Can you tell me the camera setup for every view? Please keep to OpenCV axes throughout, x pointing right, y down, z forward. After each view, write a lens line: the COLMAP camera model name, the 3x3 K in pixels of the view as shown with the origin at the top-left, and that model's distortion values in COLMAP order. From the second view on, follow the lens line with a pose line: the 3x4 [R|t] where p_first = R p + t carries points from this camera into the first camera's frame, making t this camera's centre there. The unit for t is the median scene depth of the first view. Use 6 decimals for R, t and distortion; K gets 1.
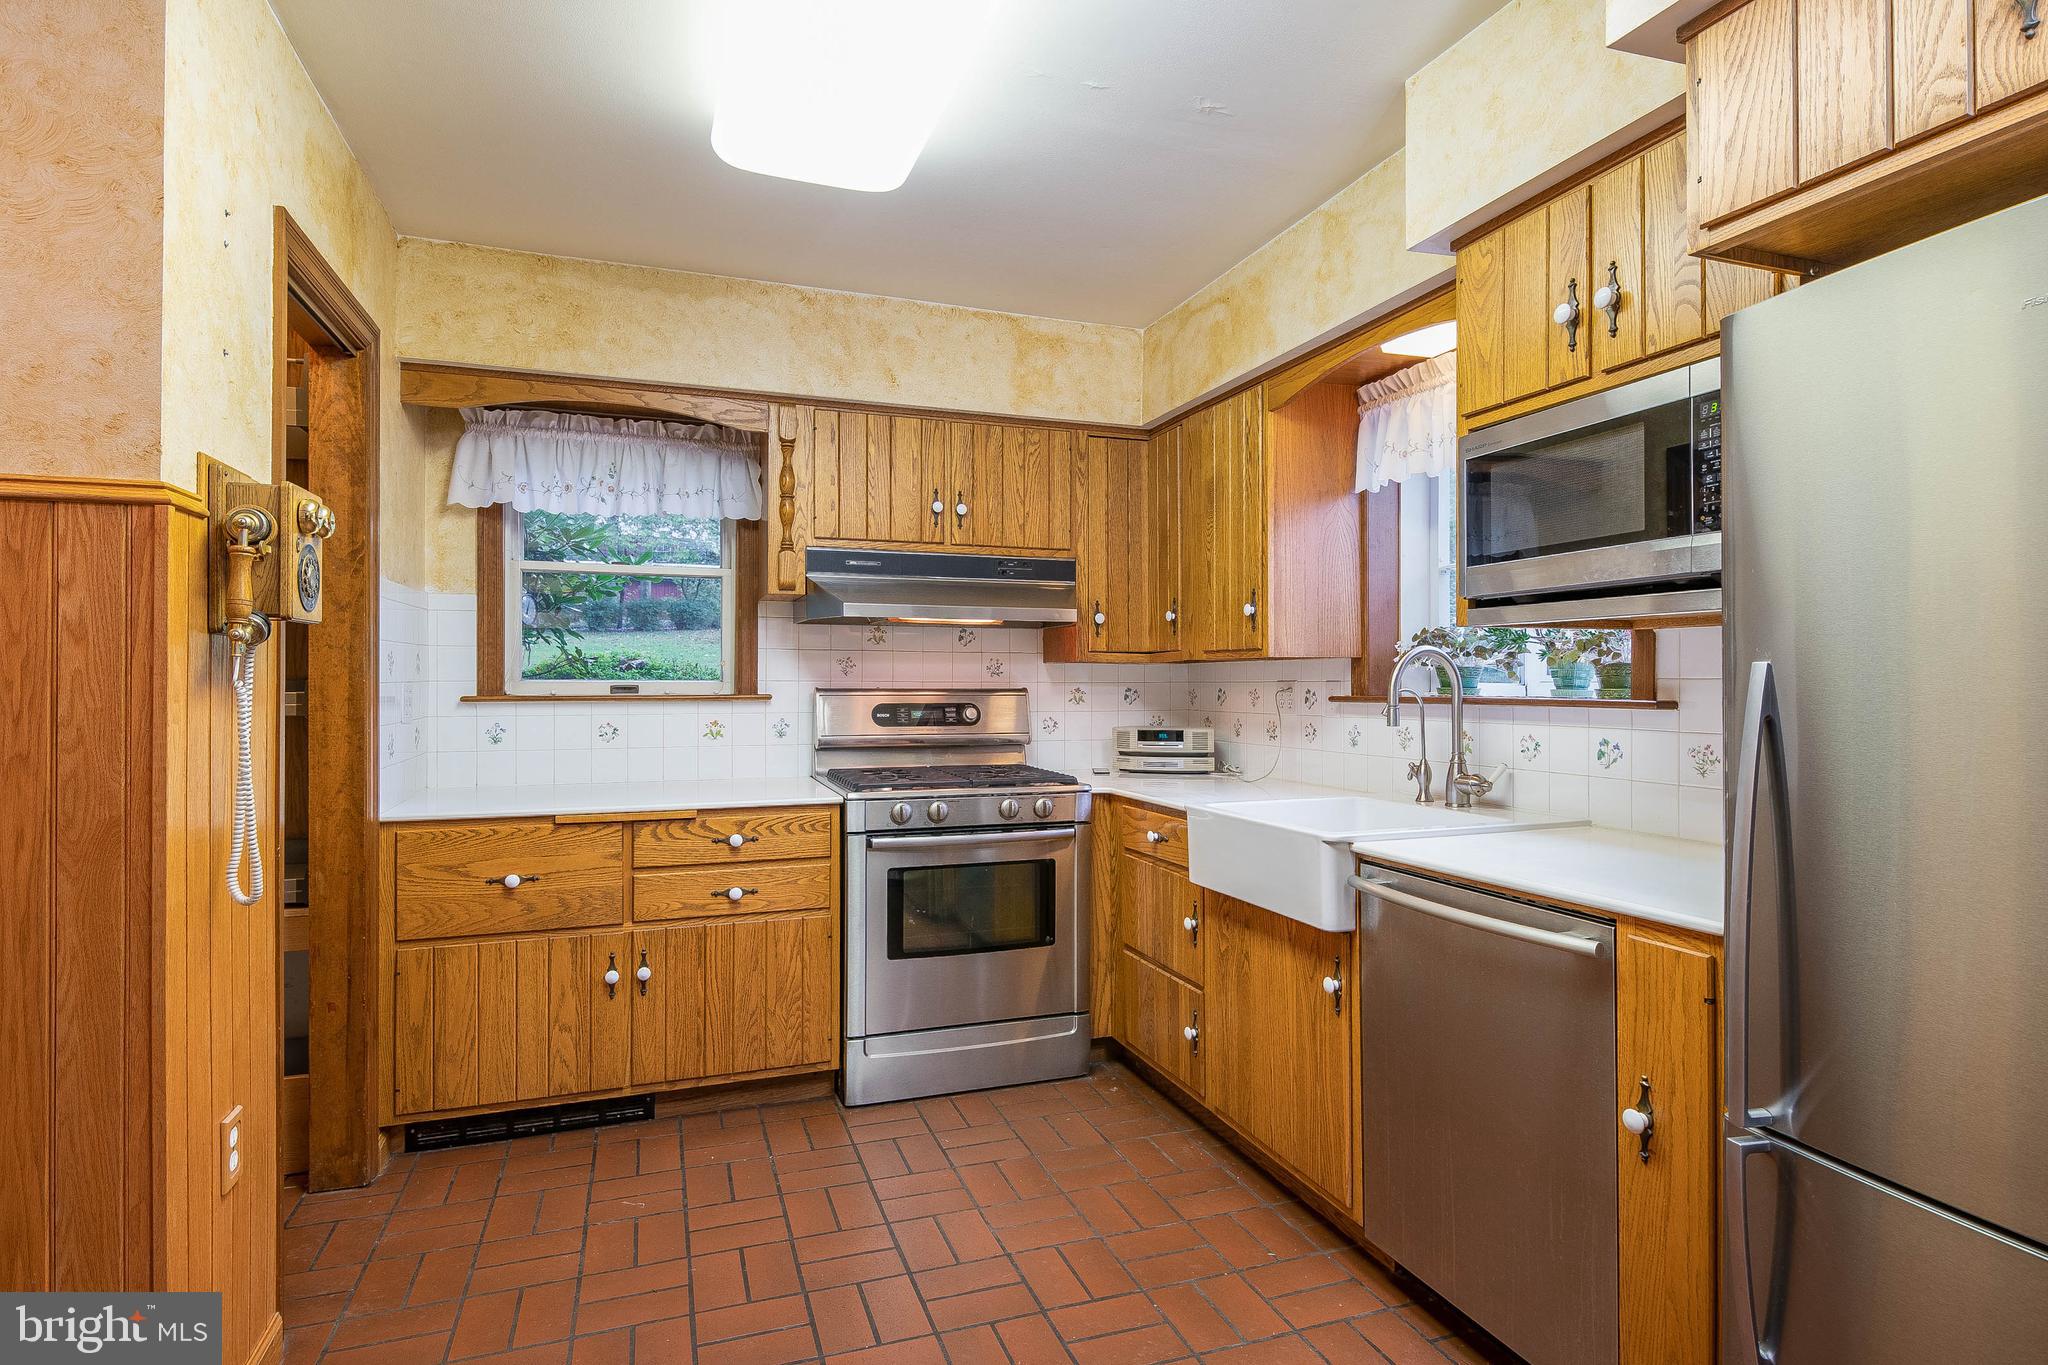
lens RADIAL K [[1050.2, 0, 1025.7], [0, 1050.2, 680.8], [0, 0, 1]] dist [0.004667, -0.000773]
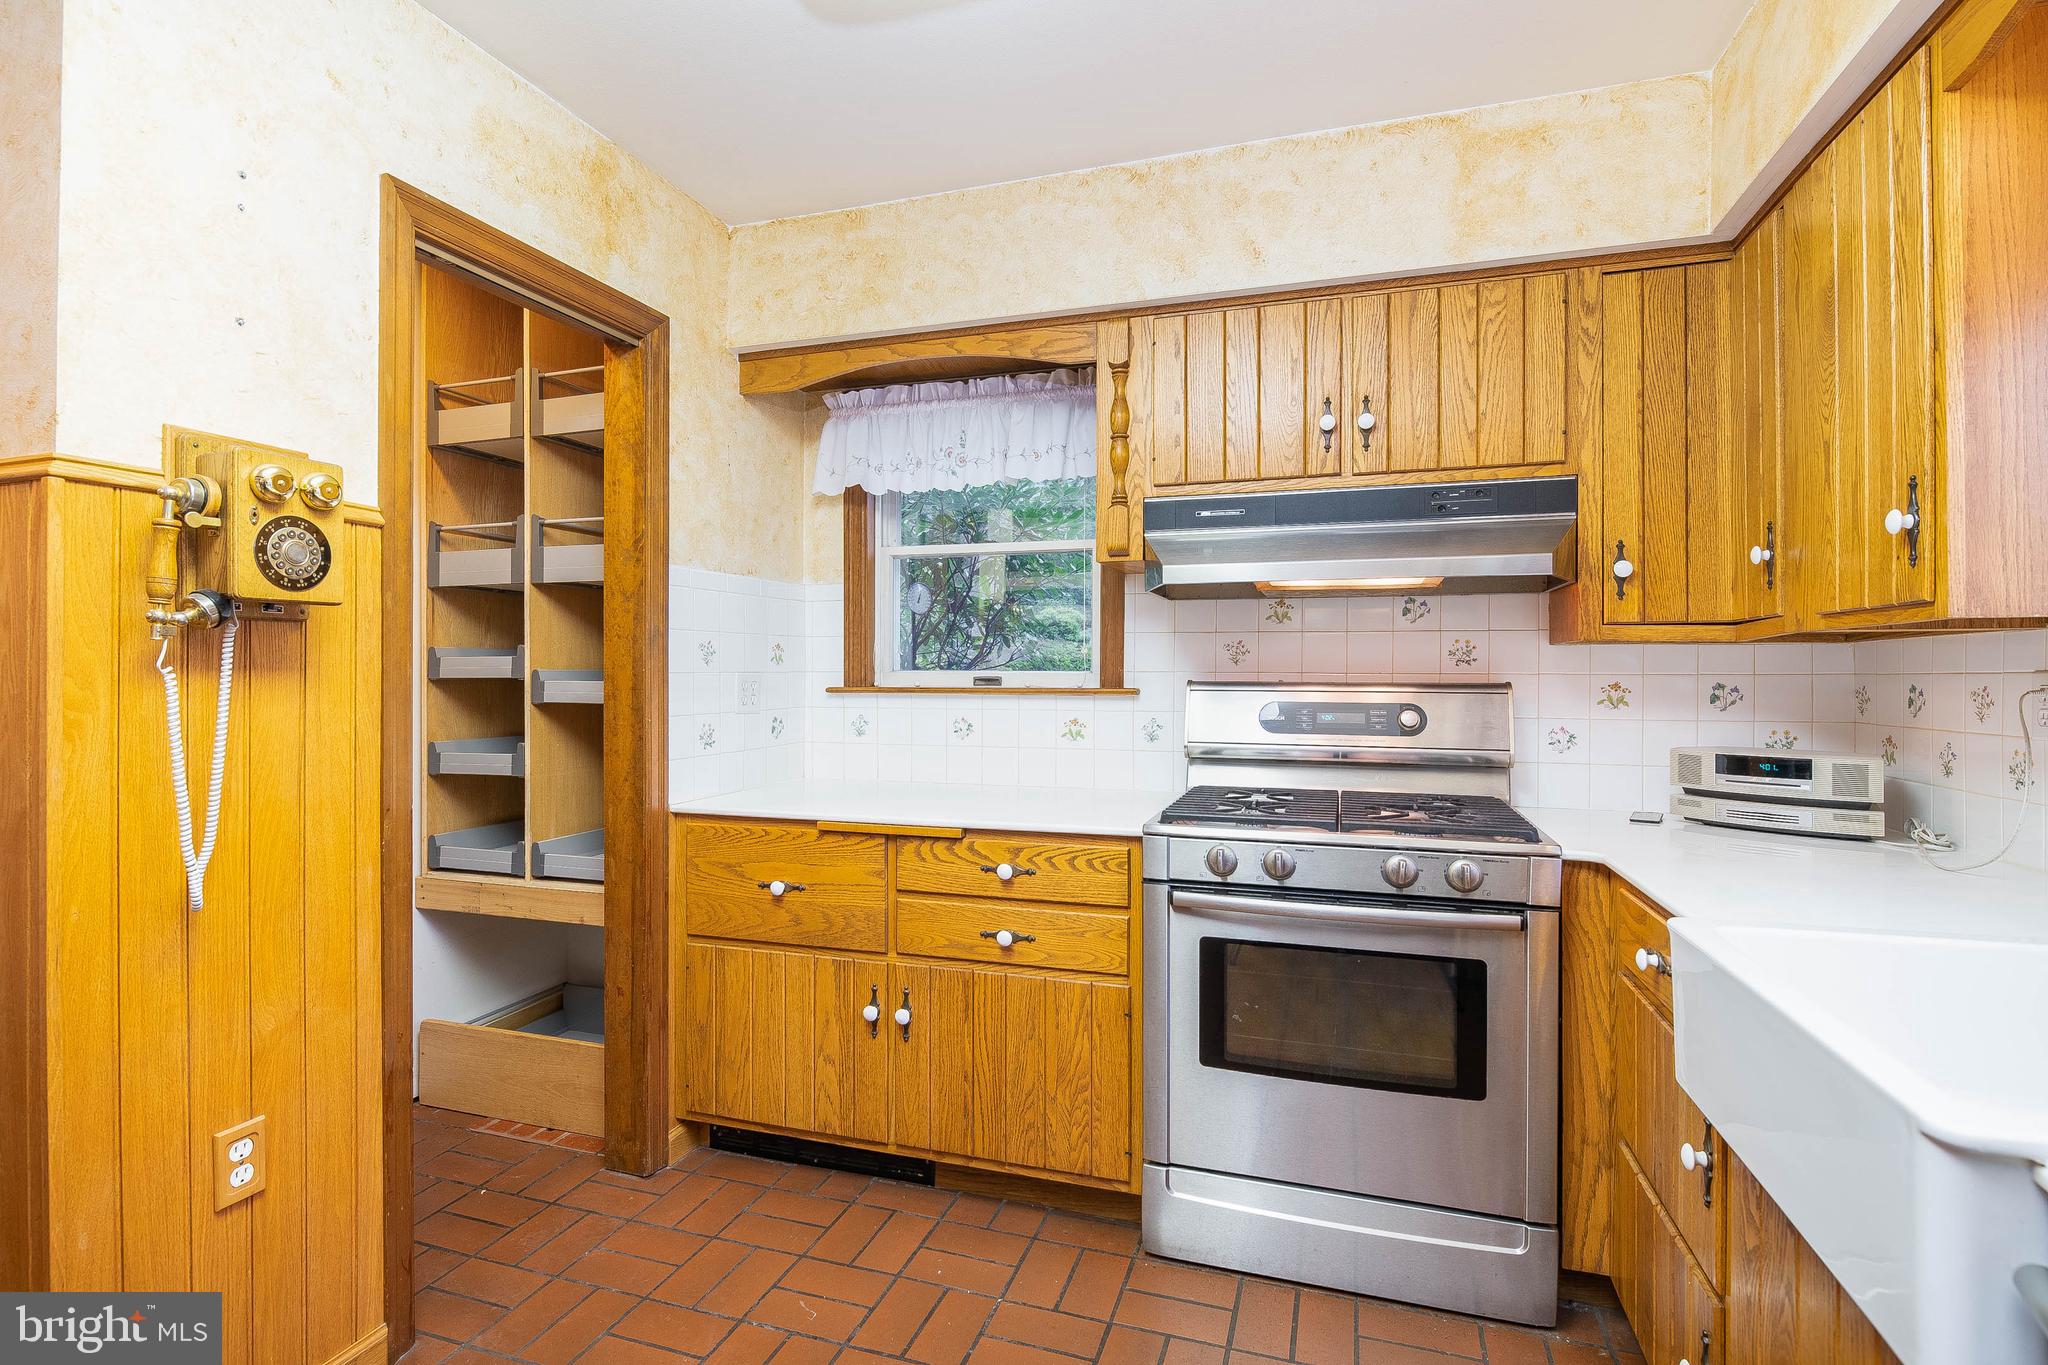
lens RADIAL K [[969.7, 0, 1015.2], [0, 969.7, 676.0], [0, 0, 1]] dist [-0.000966, -0.003905]
pose [[0.777915, 0.001813, -0.628367, 0.169833], [-0.001226, 0.999998, 0.001368, 0.002803], [0.628368, -0.000294, 0.777916, 0.388477]]
